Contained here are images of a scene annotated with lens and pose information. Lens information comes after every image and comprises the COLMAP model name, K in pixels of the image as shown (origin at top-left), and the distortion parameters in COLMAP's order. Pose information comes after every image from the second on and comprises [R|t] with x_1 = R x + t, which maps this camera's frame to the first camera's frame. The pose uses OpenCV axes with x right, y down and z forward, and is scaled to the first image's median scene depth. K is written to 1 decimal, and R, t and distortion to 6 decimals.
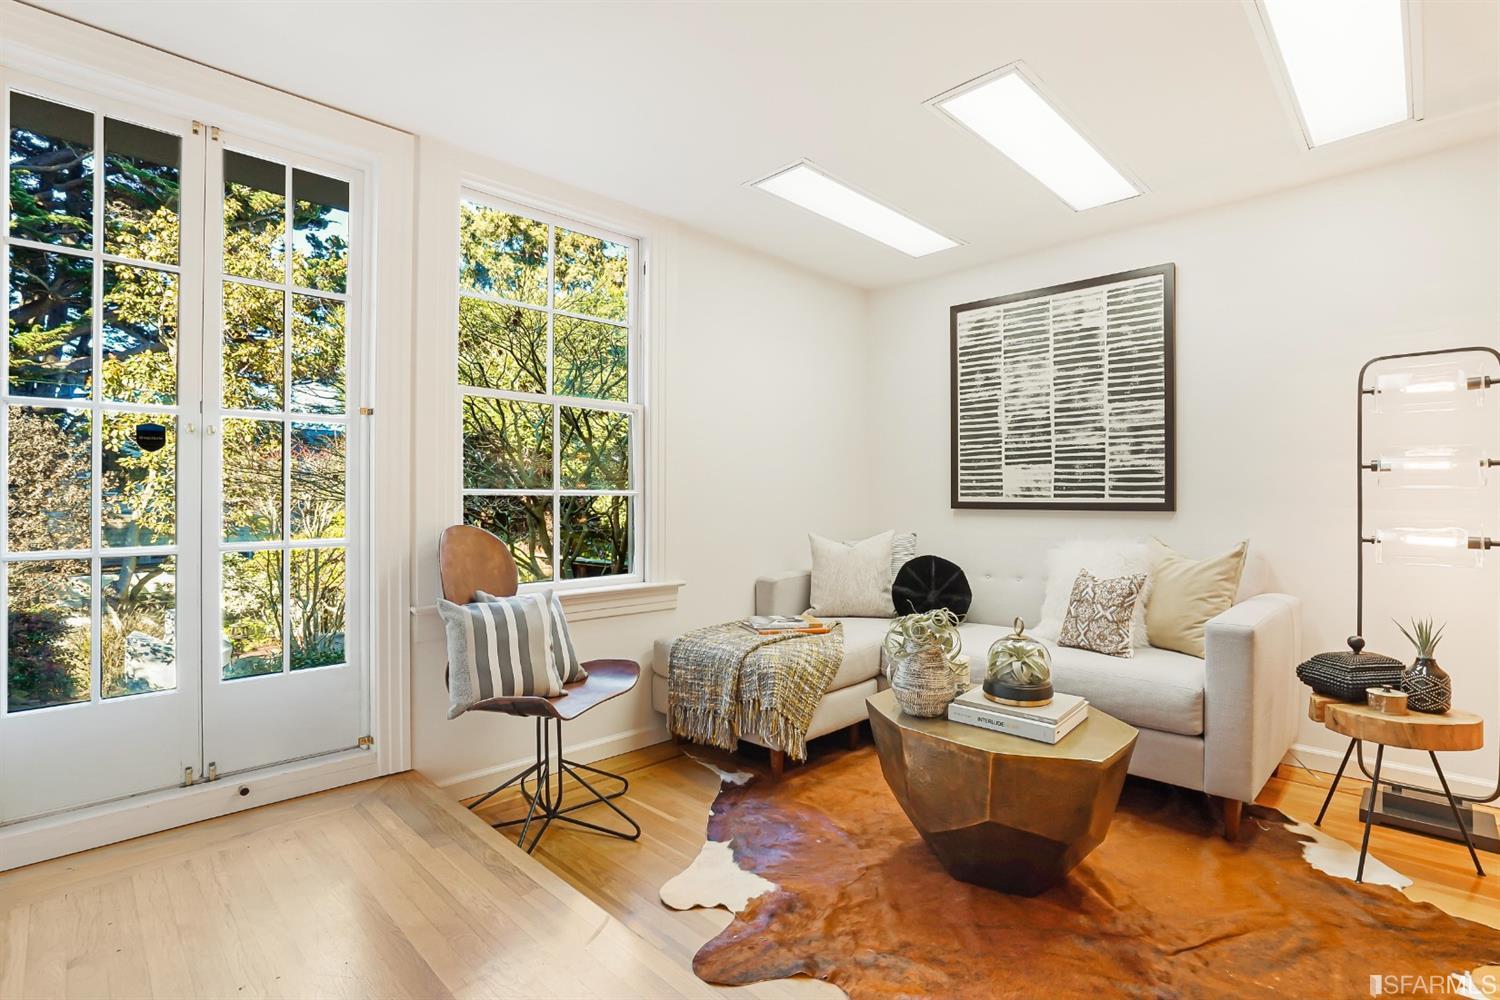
lens RADIAL K [[702.1, 0, 743.8], [0, 702.1, 495.0], [0, 0, 1]] dist [-0.025189, 0.003994]
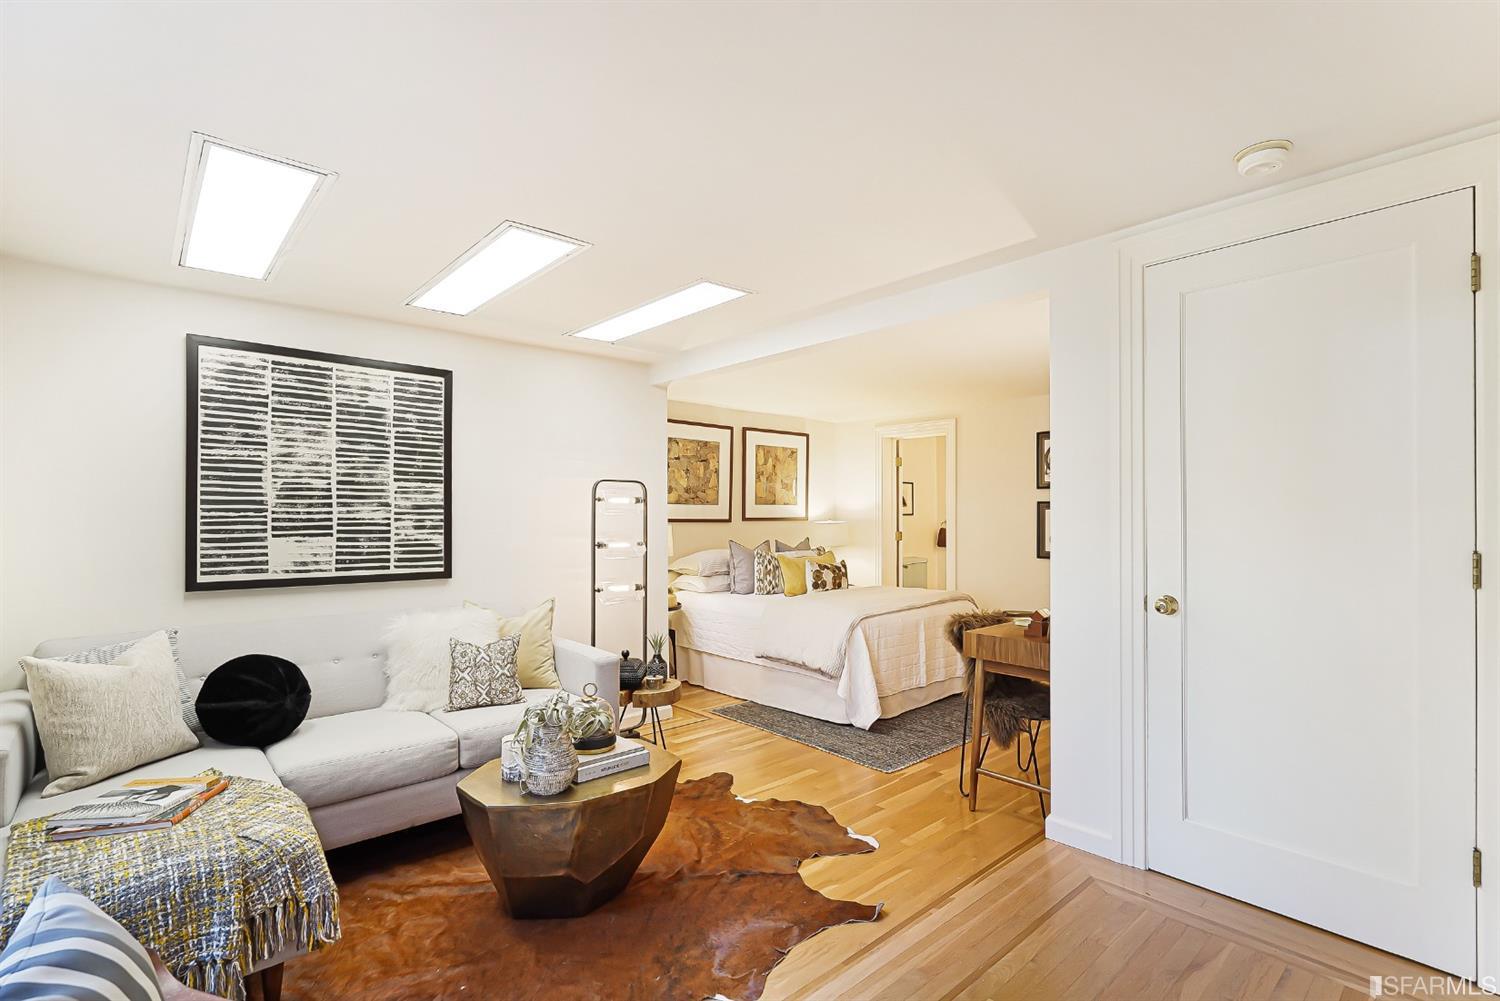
lens RADIAL K [[702.1, 0, 743.3], [0, 702.1, 510.7], [0, 0, 1]] dist [-0.025189, 0.003994]
pose [[0.061241, 0.010367, 0.998069, -0.502709], [0.000151, 0.999946, -0.010396, -0.072462], [-0.998123, 0.000788, 0.061236, 0.380398]]
